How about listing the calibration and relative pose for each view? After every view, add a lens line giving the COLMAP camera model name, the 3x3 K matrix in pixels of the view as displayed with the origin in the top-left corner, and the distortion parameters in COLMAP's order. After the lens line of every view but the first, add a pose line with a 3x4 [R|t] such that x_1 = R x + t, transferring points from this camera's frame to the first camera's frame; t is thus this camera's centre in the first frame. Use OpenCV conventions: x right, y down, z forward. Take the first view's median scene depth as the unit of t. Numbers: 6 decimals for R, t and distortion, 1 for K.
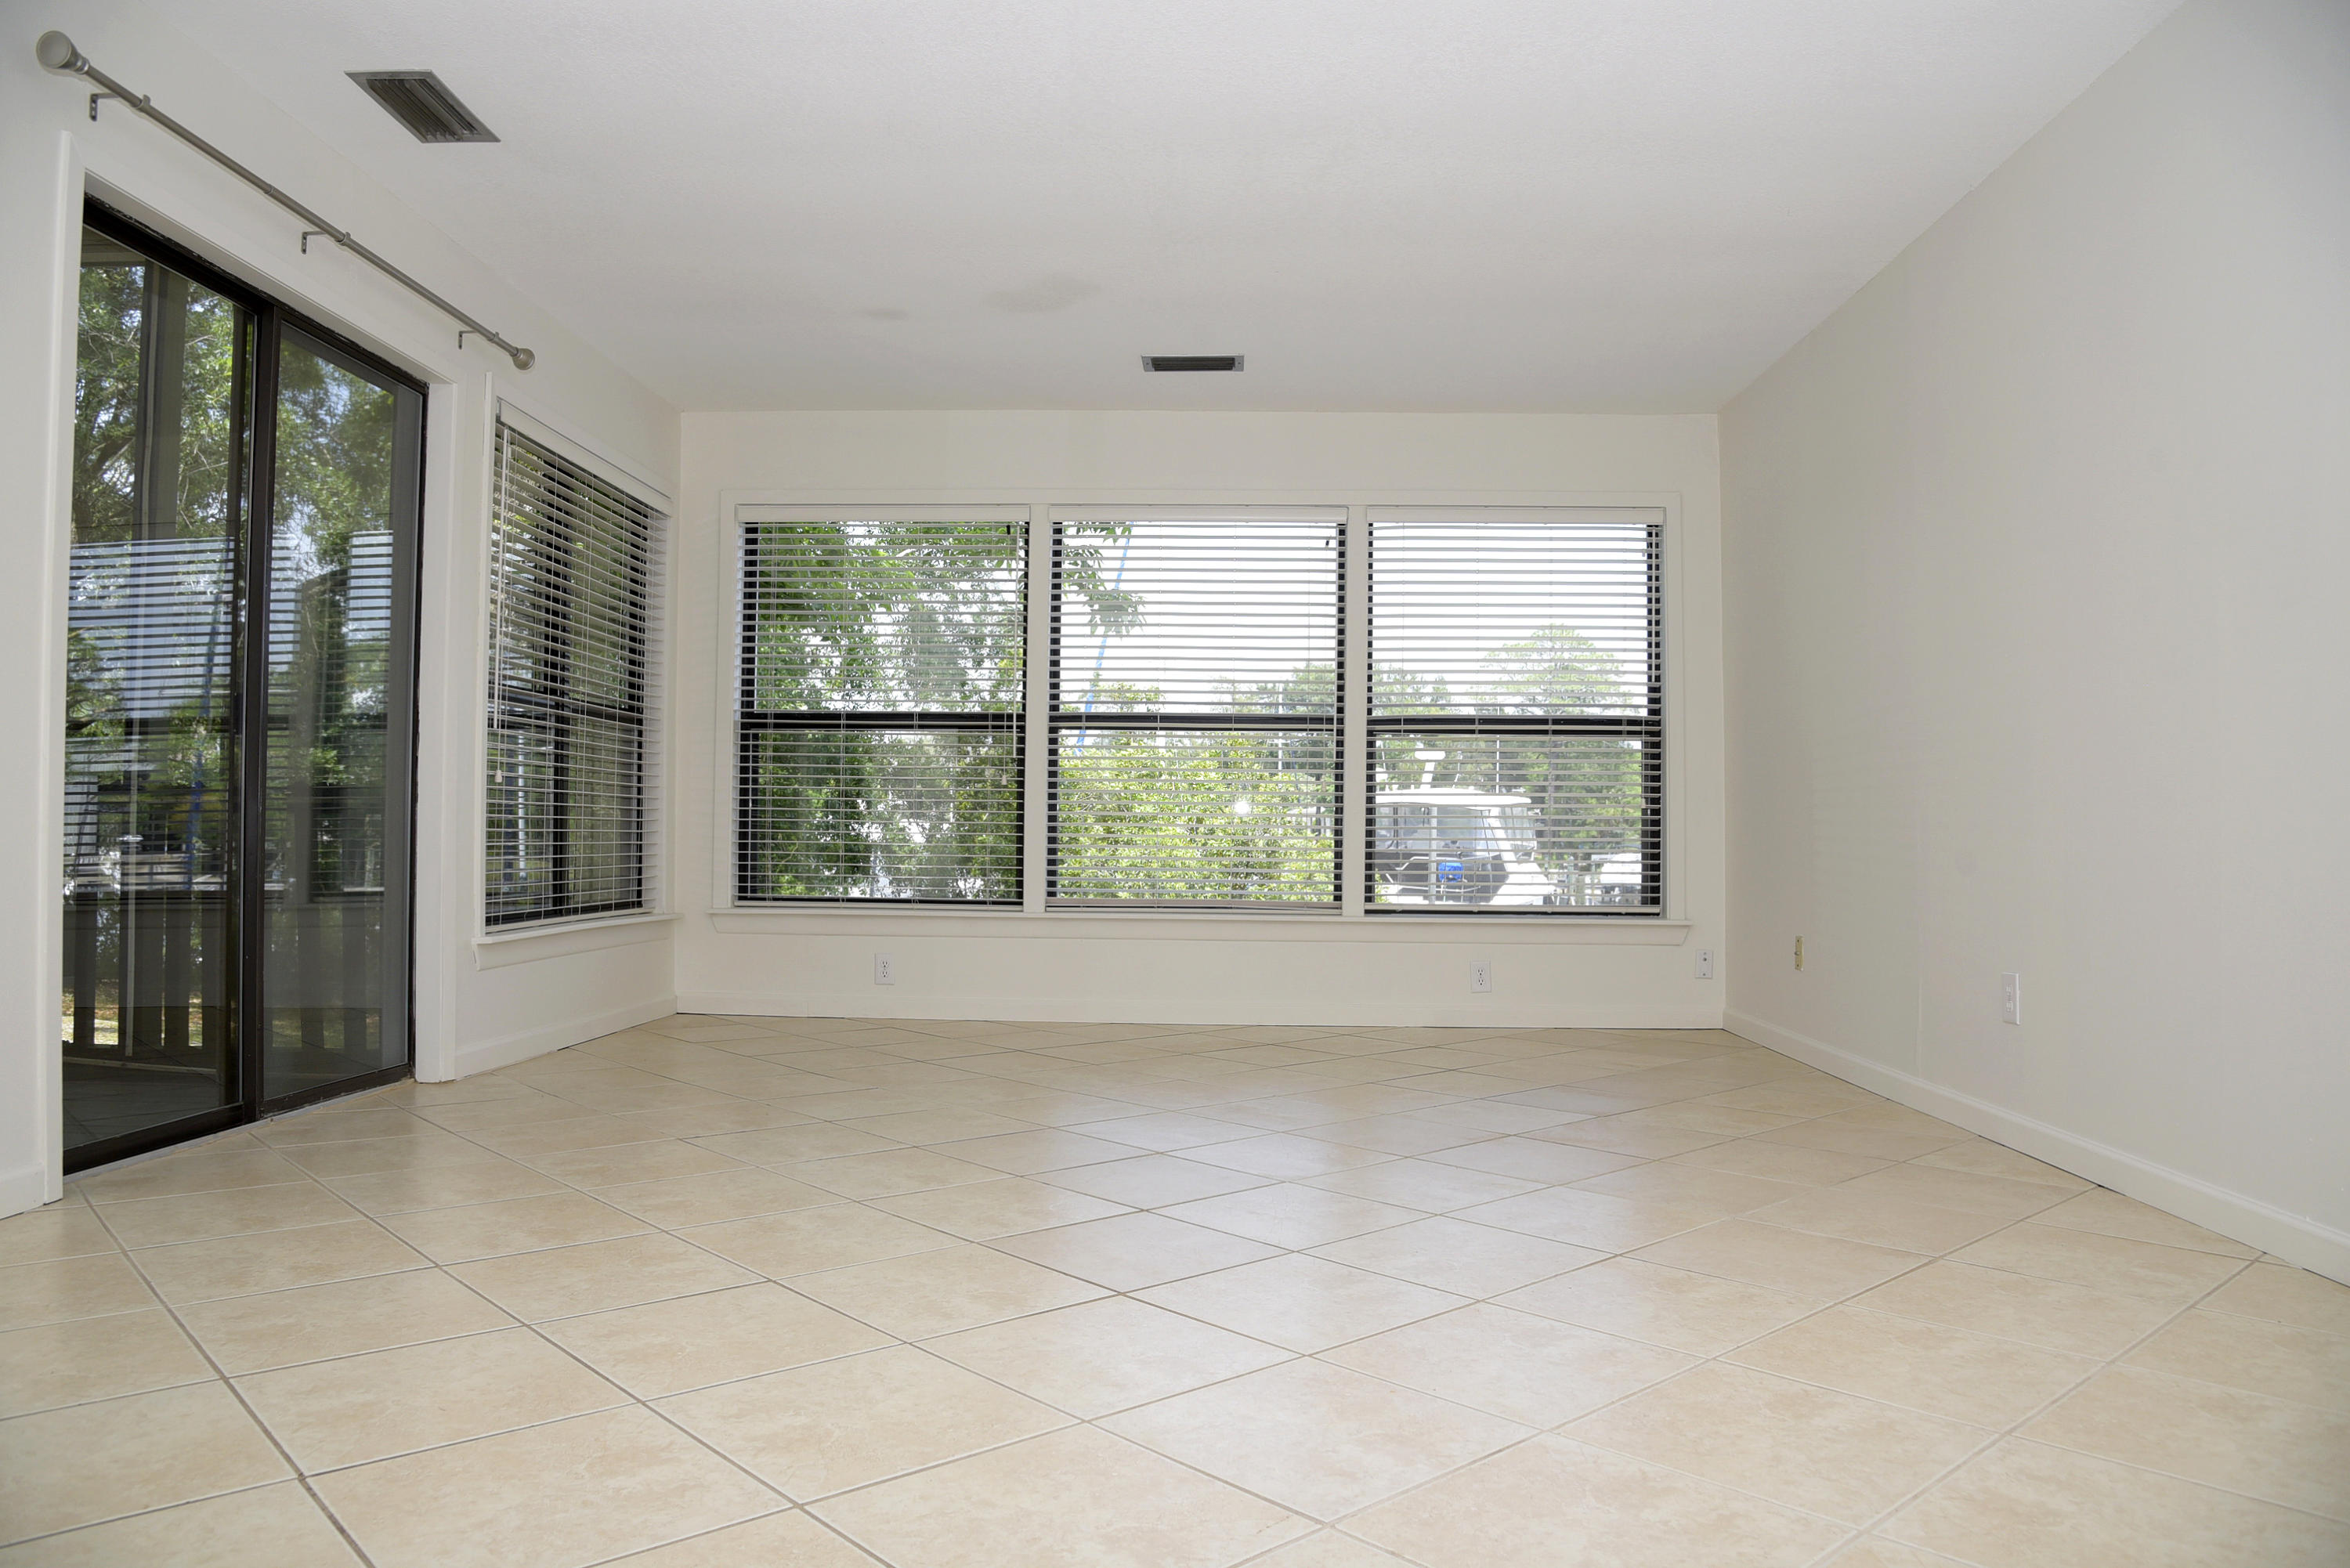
lens RADIAL K [[1616.7, 0, 1154.5], [0, 1616.7, 800.2], [0, 0, 1]] dist [-0.098007, 0.041447]
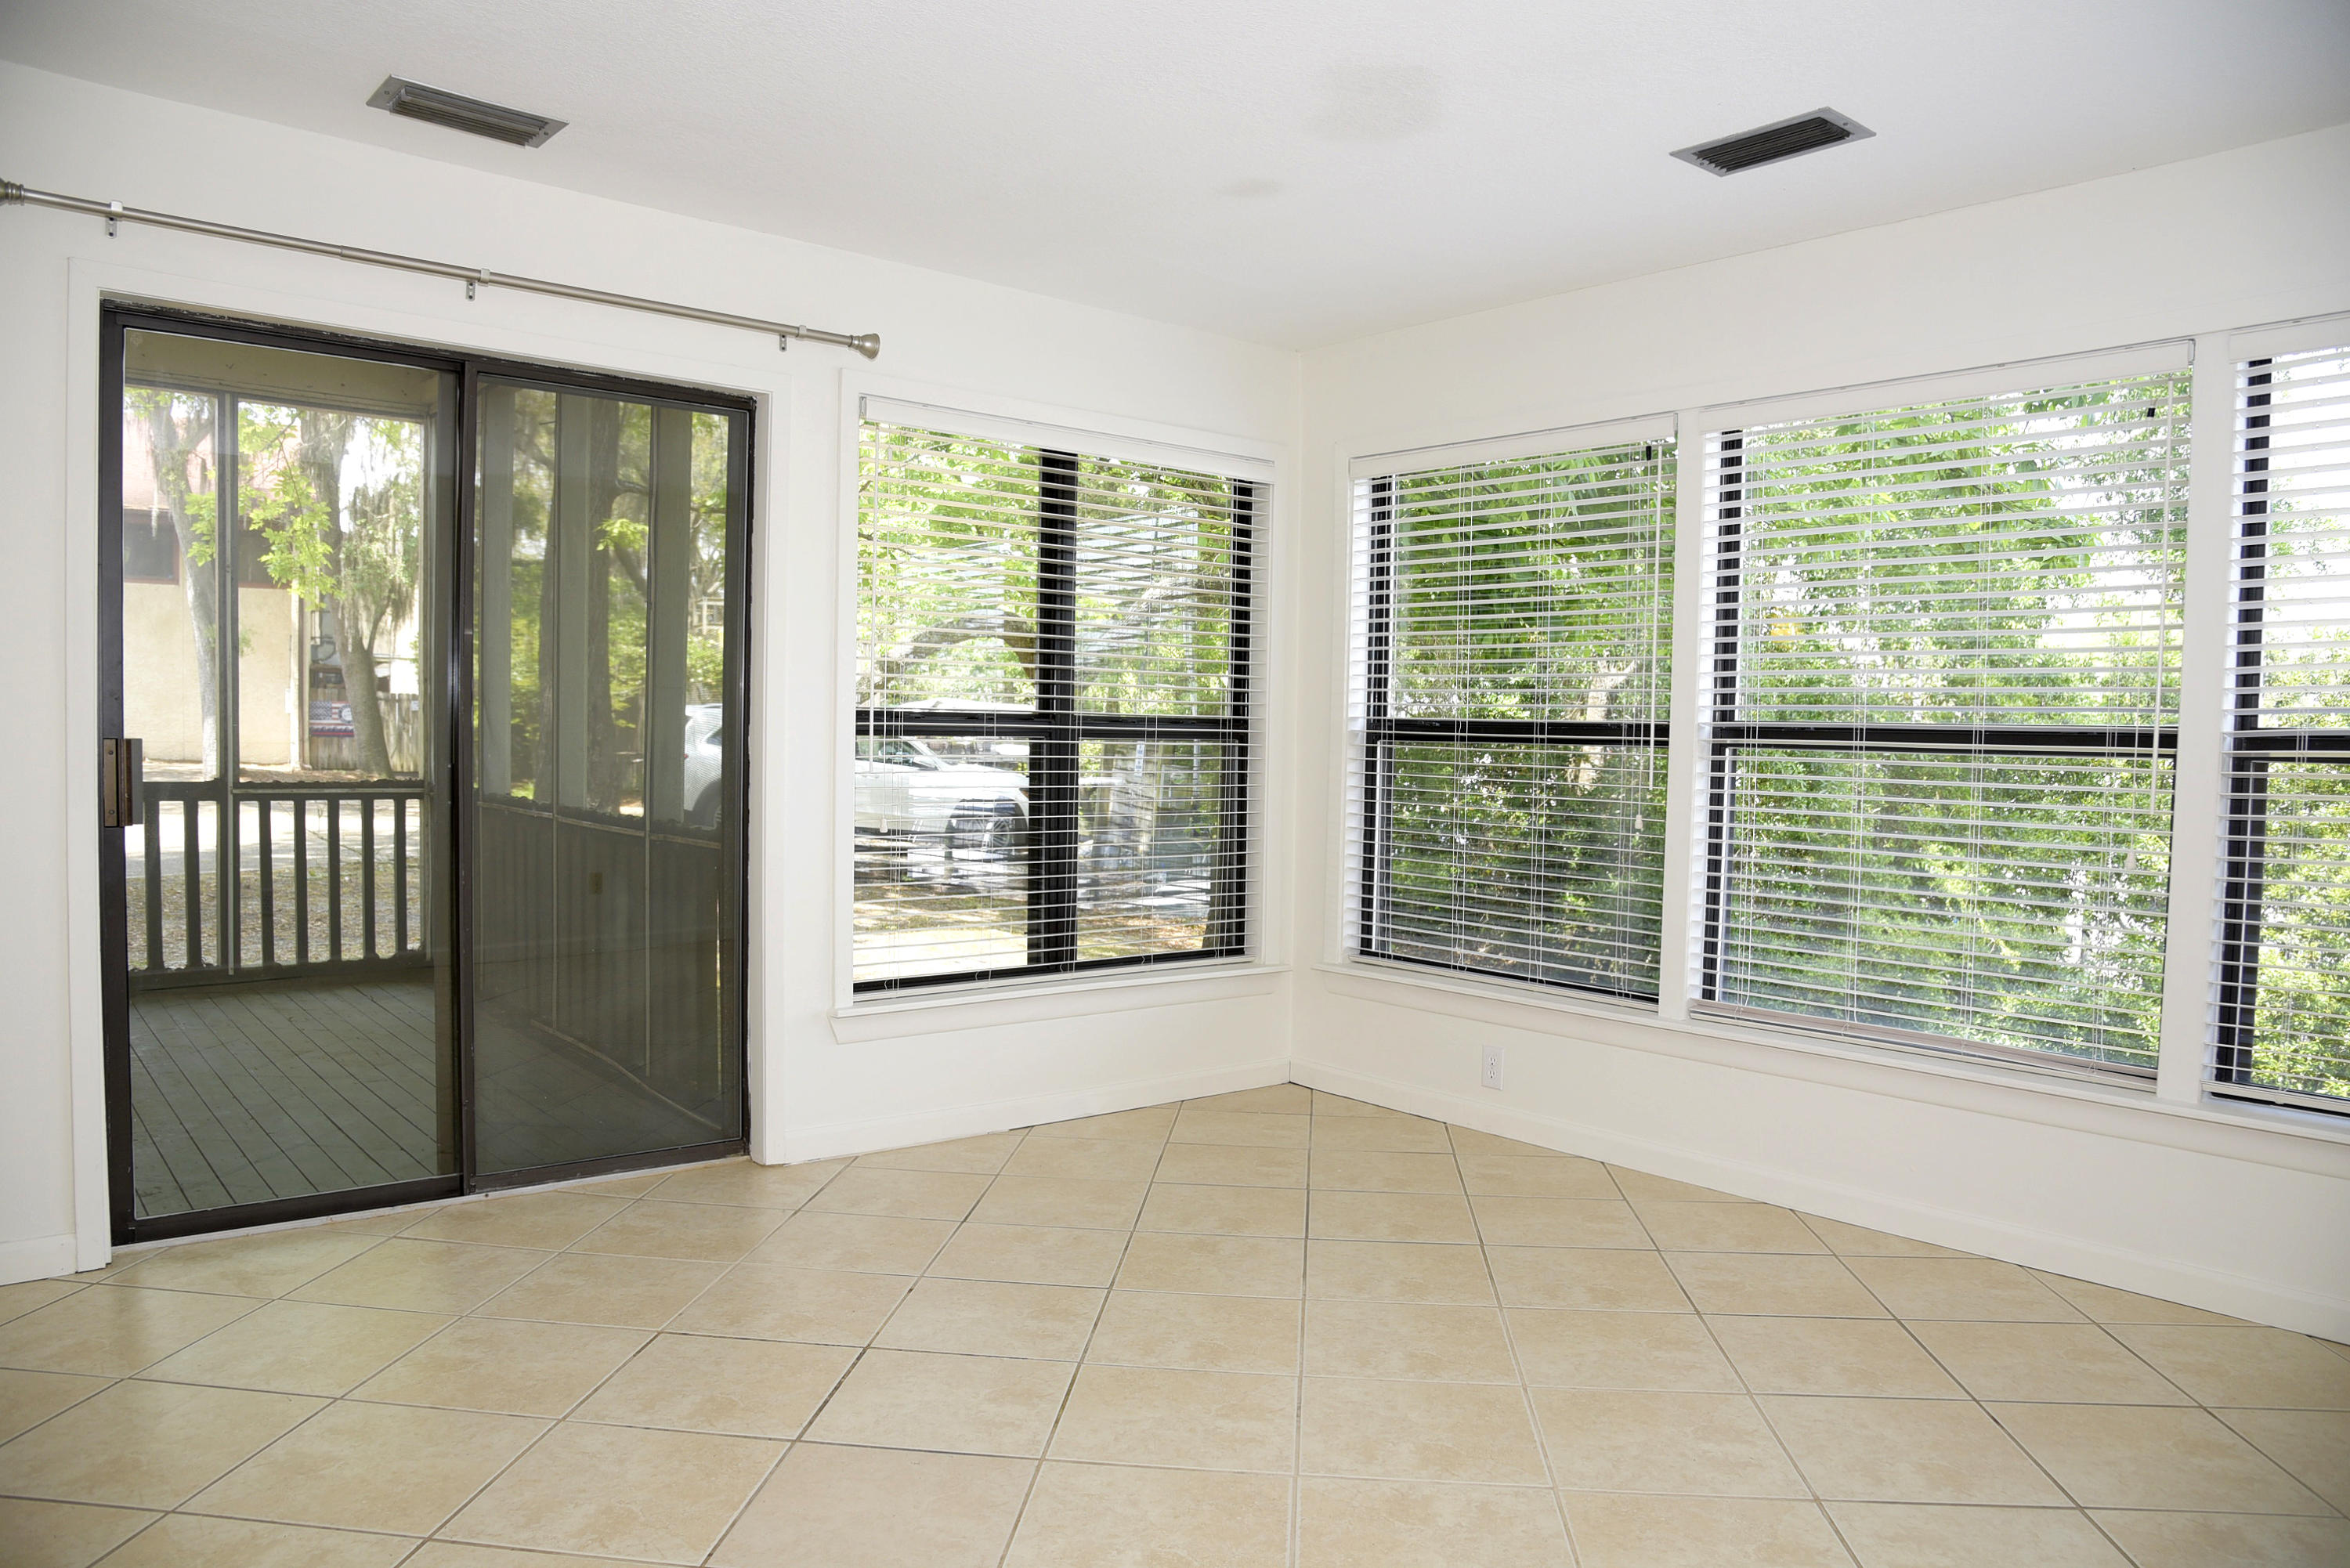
lens RADIAL K [[1616.7, 0, 1168.1], [0, 1616.7, 805.6], [0, 0, 1]] dist [-0.098007, 0.041447]
pose [[0.674395, 0.035878, -0.737499, 0.273164], [0.002992, 0.998678, 0.051320, -0.055135], [0.738365, -0.036817, 0.673396, 0.395707]]
